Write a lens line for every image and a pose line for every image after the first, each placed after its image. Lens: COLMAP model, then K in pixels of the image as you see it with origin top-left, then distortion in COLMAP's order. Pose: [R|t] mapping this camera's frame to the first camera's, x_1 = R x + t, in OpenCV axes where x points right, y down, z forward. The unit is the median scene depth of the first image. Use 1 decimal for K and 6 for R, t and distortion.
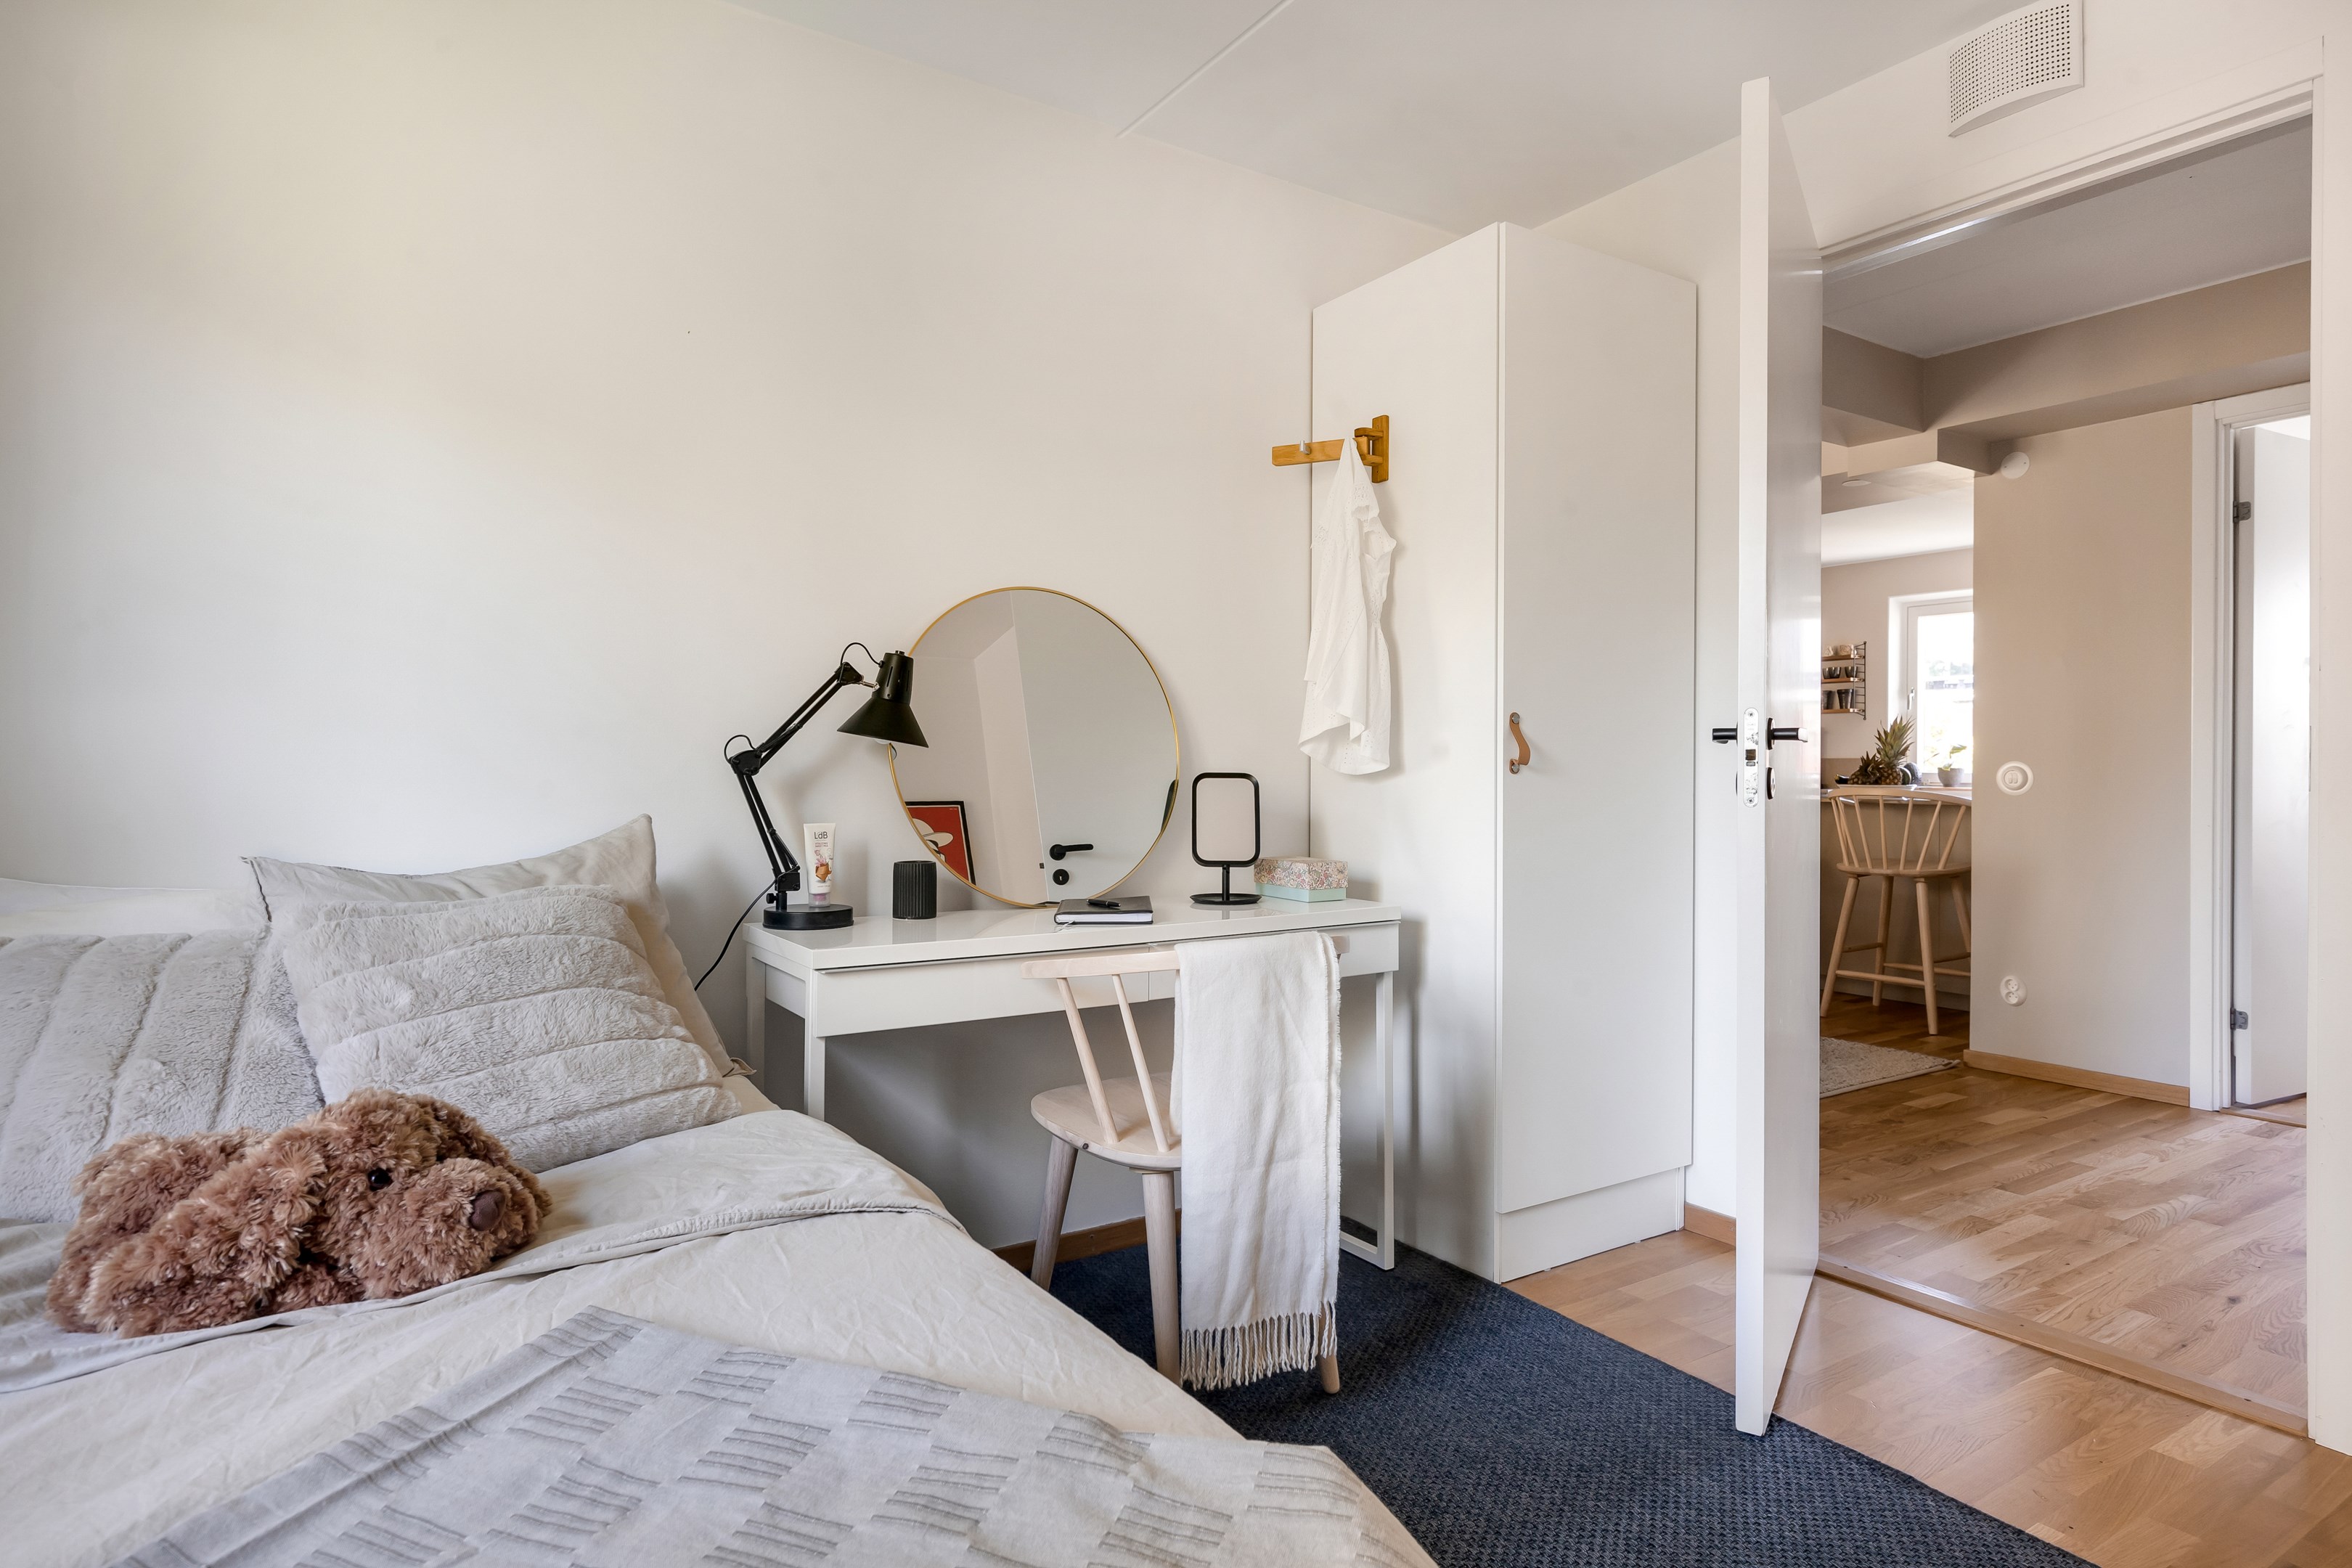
lens RADIAL K [[1280.9, 0, 1185.0], [0, 1280.9, 772.4], [0, 0, 1]] dist [0.003861, -0.006700]
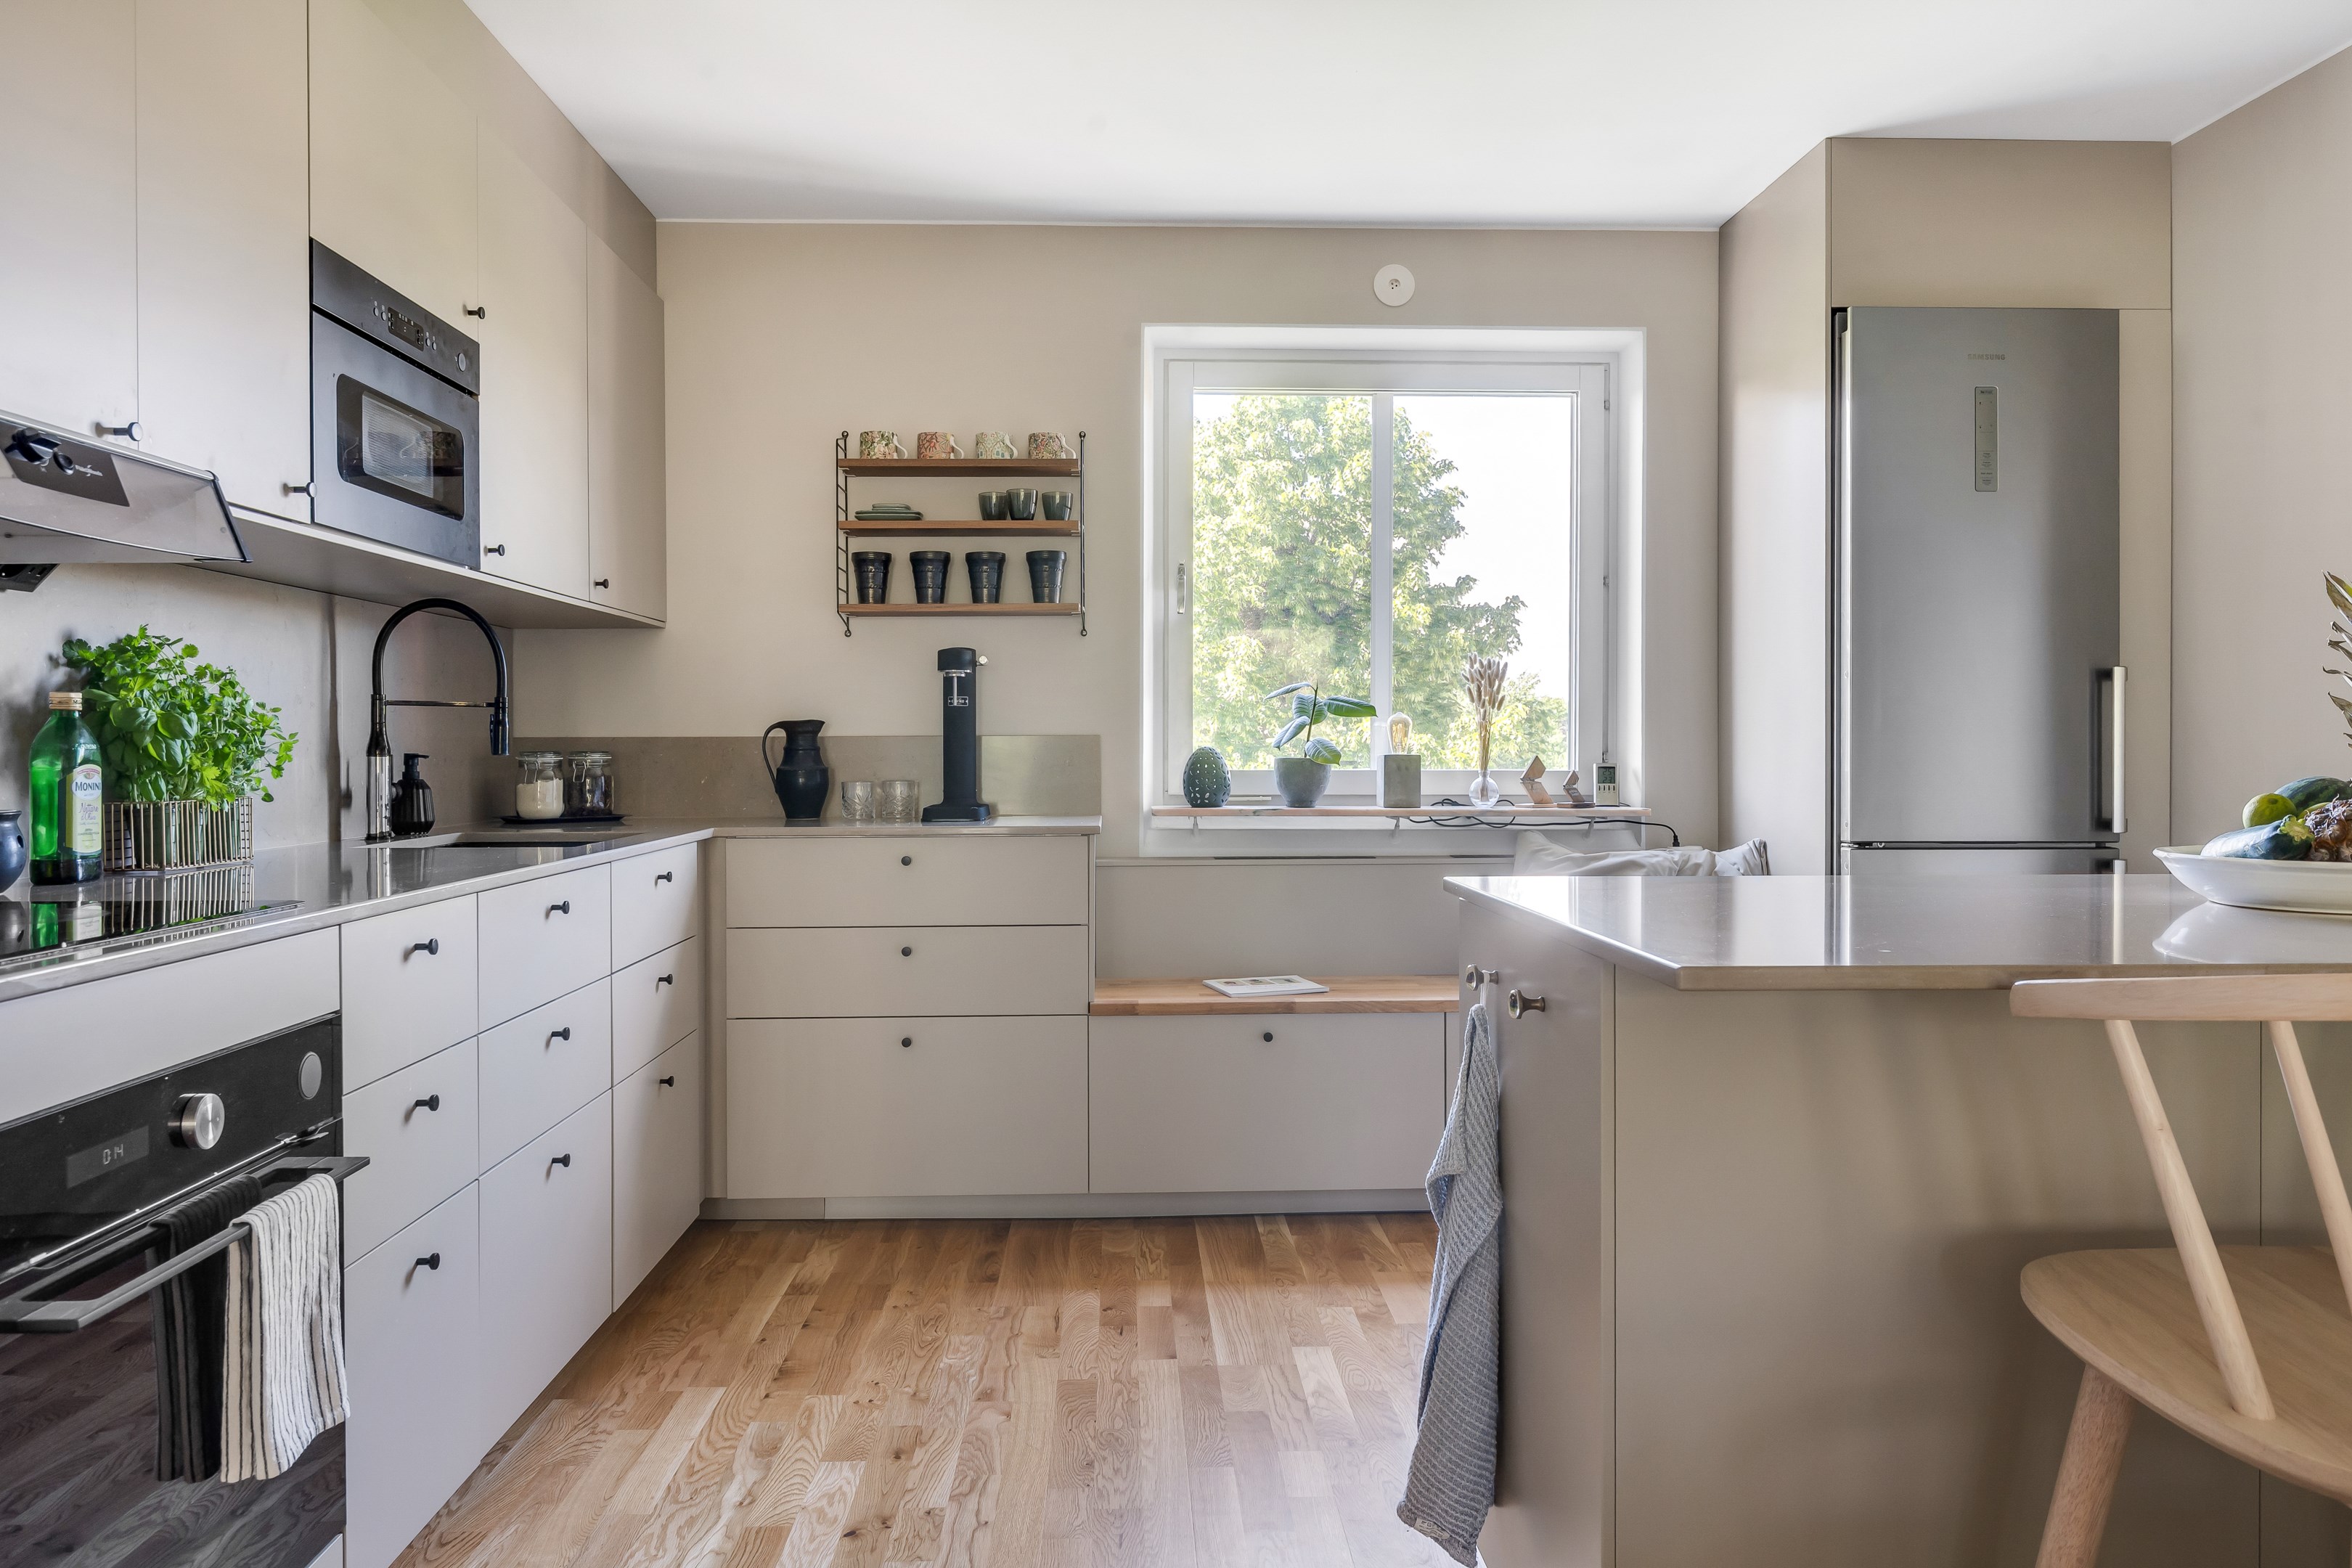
lens RADIAL K [[1634.6, 0, 1175.0], [0, 1634.6, 762.7], [0, 0, 1]] dist [-0.000109, -0.000262]
pose [[0.512531, -0.015339, 0.858531, 0.177146], [0.007629, 0.999882, 0.013310, -0.012932], [-0.858635, -0.000272, 0.512588, 1.062838]]
